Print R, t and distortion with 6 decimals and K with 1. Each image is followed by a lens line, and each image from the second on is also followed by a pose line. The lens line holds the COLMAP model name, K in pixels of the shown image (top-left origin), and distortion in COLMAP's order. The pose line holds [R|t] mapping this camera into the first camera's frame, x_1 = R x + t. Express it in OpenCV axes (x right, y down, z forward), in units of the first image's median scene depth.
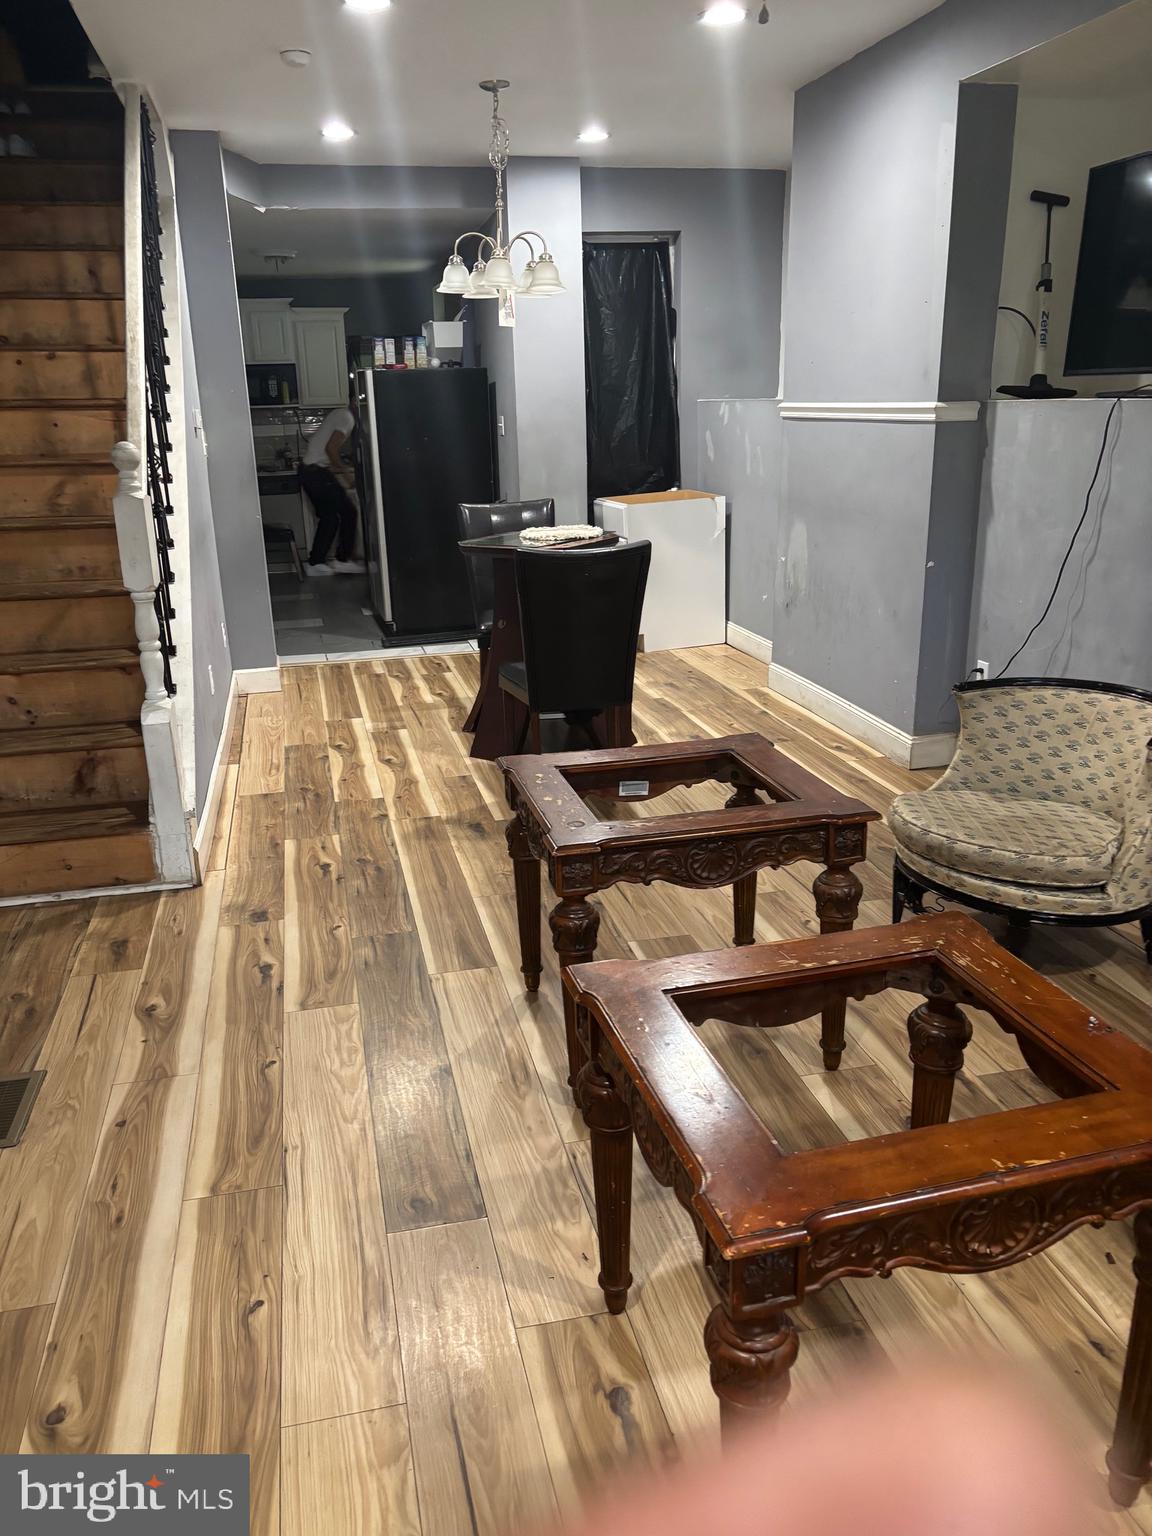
lens RADIAL K [[1164.6, 0, 570.6], [0, 1164.6, 776.9], [0, 0, 1]] dist [0.057449, -0.001865]
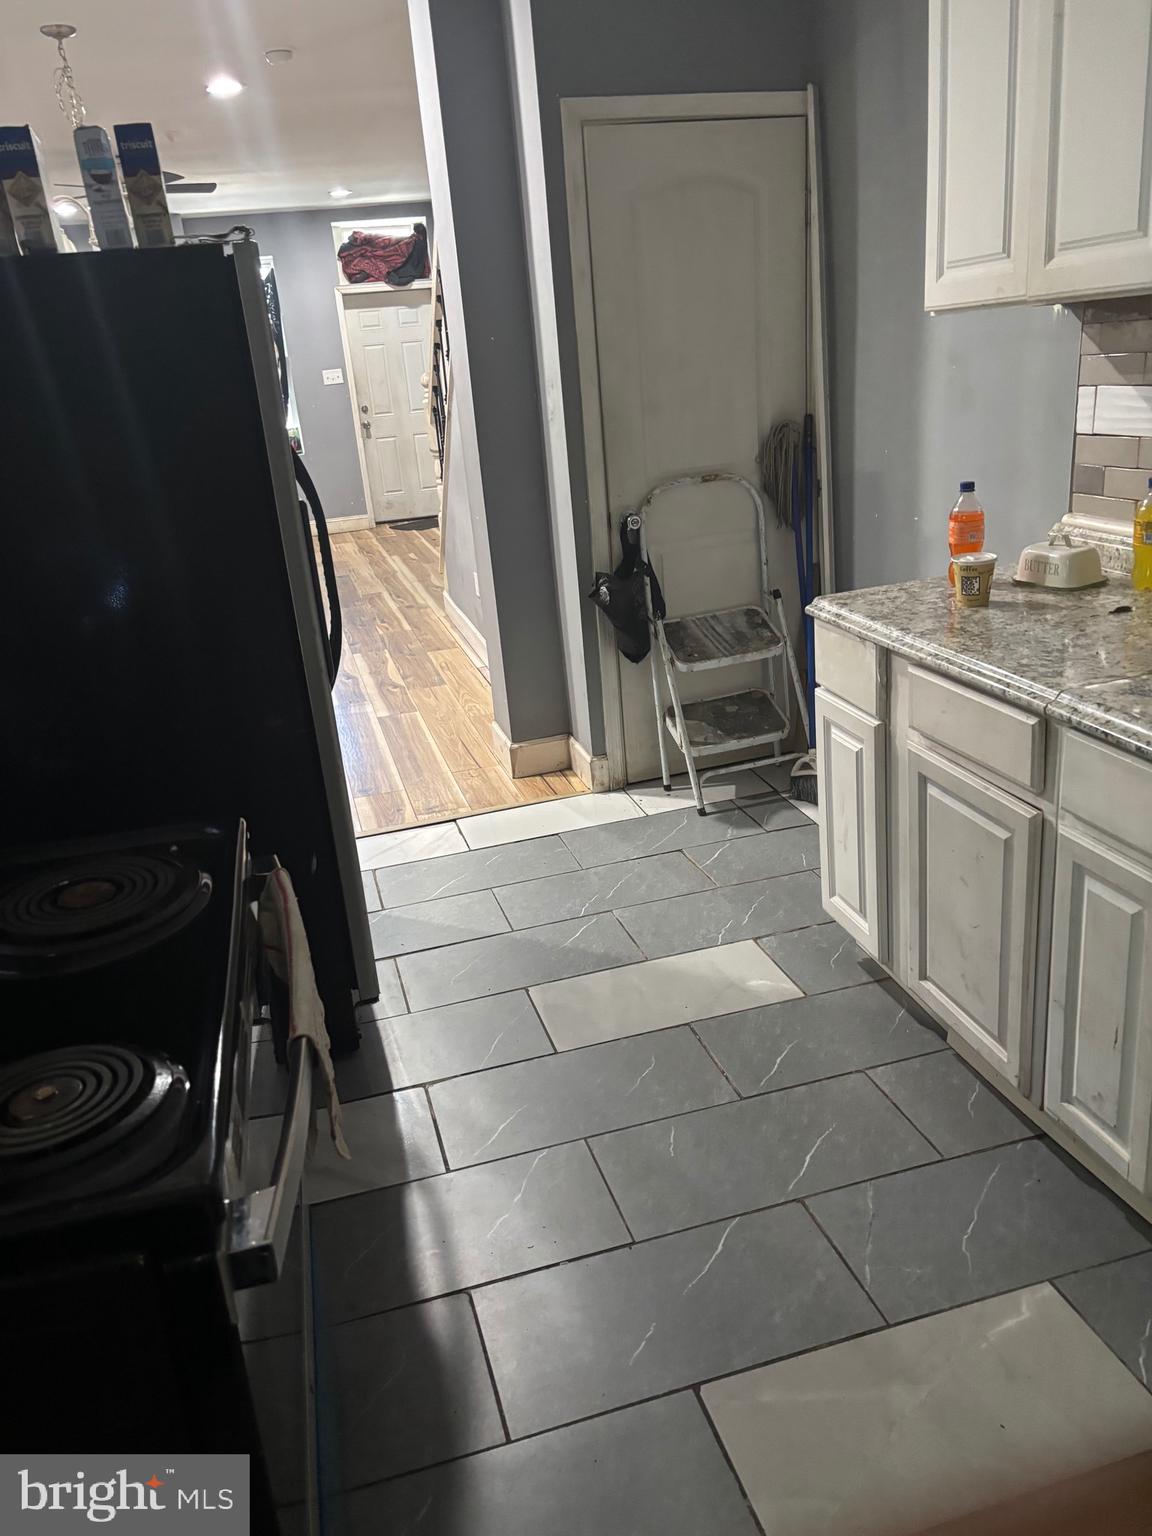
lens RADIAL K [[1164.6, 0, 570.7], [0, 1164.6, 770.7], [0, 0, 1]] dist [0.057449, -0.001865]
pose [[-0.993288, 0.115146, 0.010937, -0.356217], [0.097569, 0.783362, 0.613860, -0.596376], [0.062116, 0.610808, -0.789339, 1.873810]]
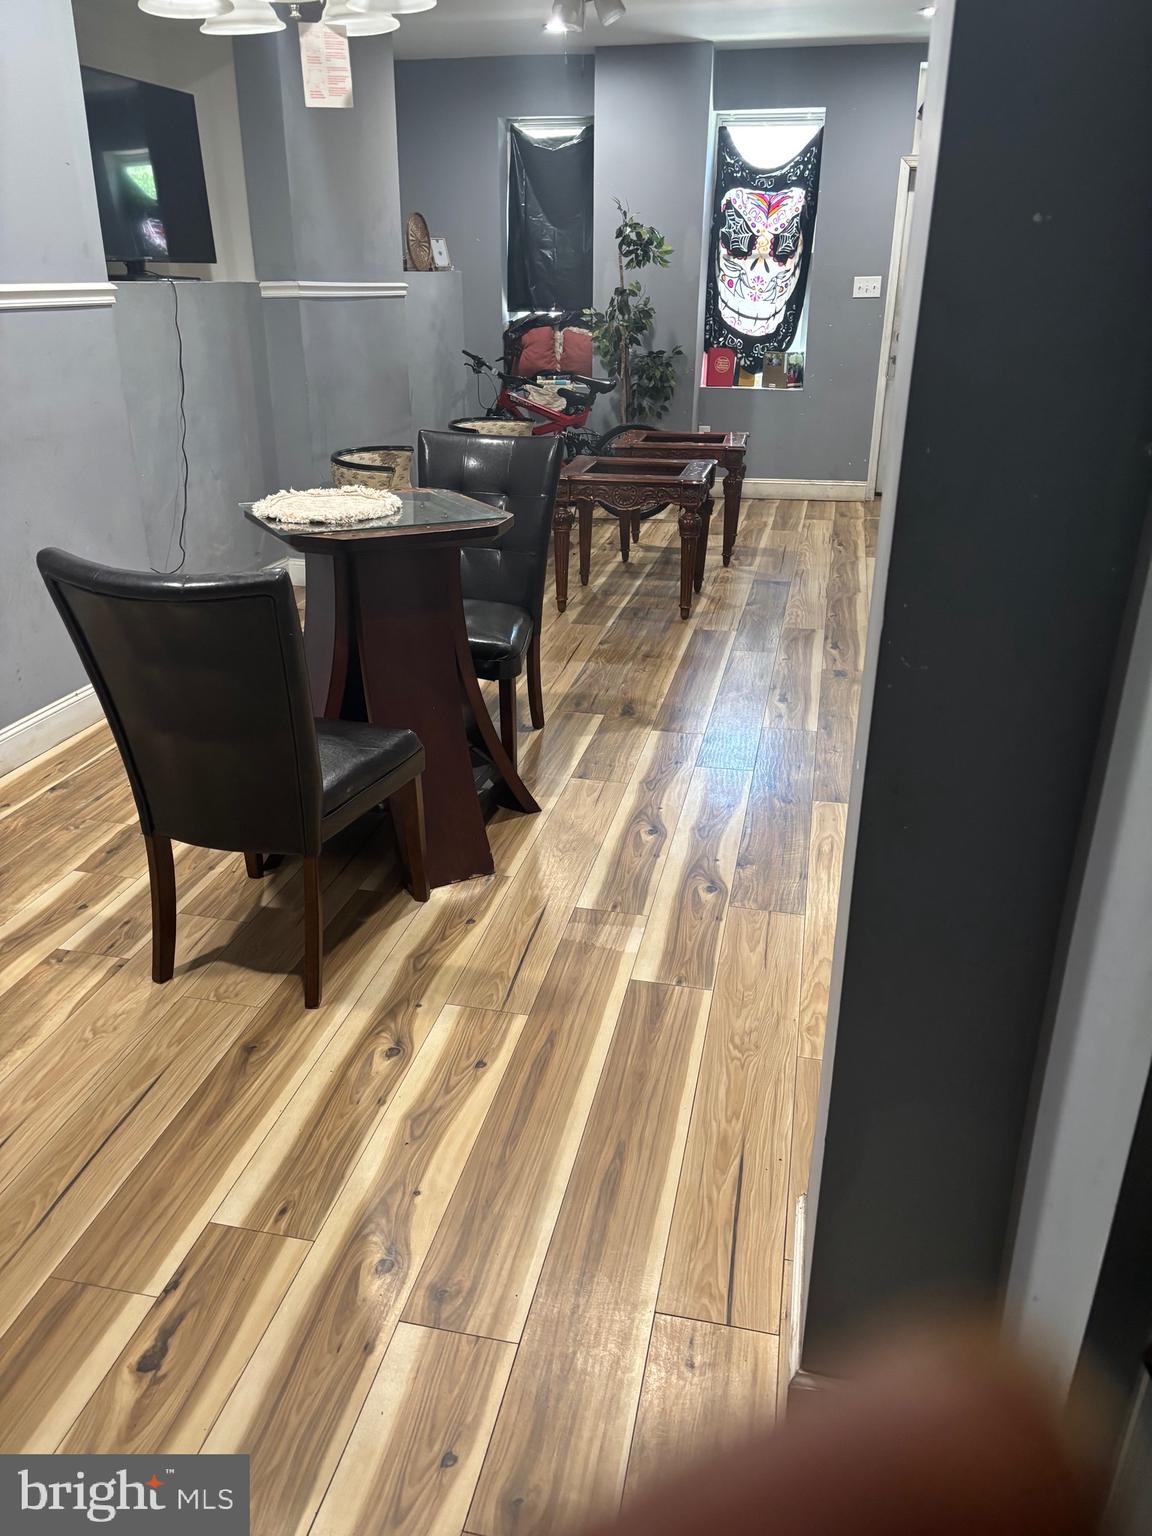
lens RADIAL K [[1164.6, 0, 569.4], [0, 1164.6, 763.1], [0, 0, 1]] dist [0.057449, -0.001865]
pose [[-0.901506, -0.146424, 0.407242, -0.355448], [0.151594, 0.774554, 0.614072, -0.430956], [-0.405346, 0.615325, -0.676069, 1.361788]]
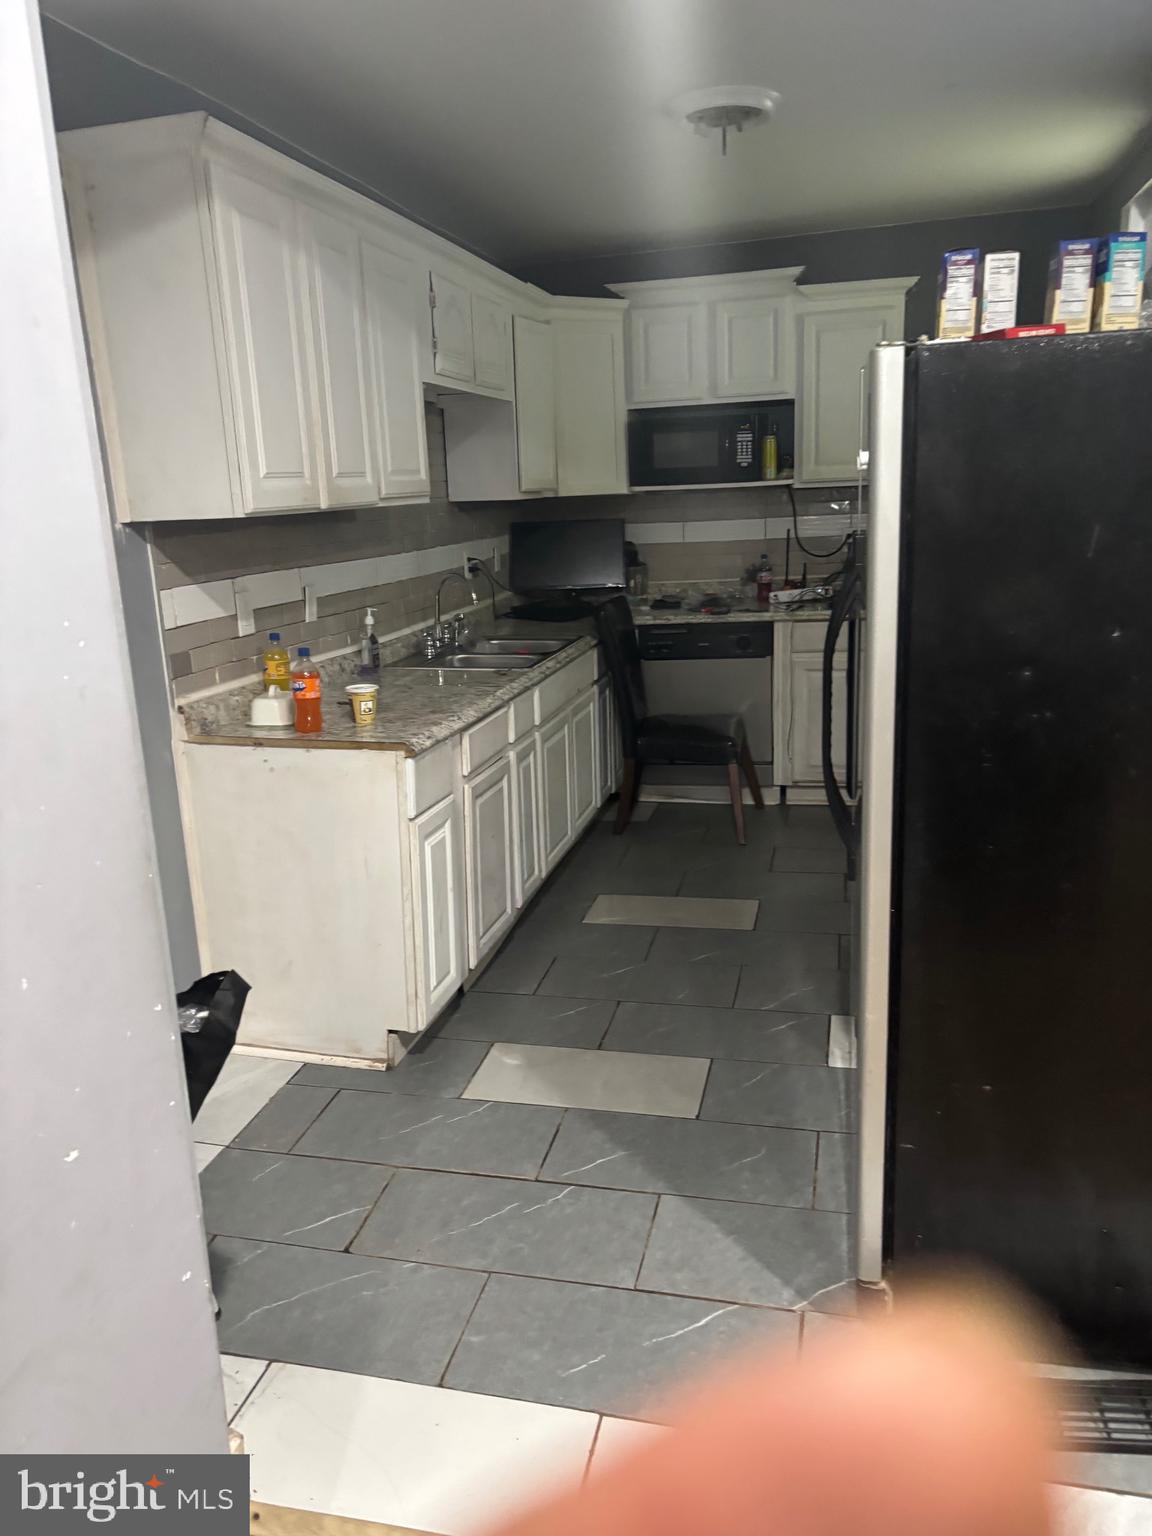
lens RADIAL K [[1164.6, 0, 570.3], [0, 1164.6, 762.3], [0, 0, 1]] dist [0.057449, -0.001865]
pose [[0.885180, 0.090809, -0.456301, -0.156069], [-0.119243, 0.992288, -0.033845, -0.340804], [0.449709, 0.084370, 0.889182, 1.055989]]
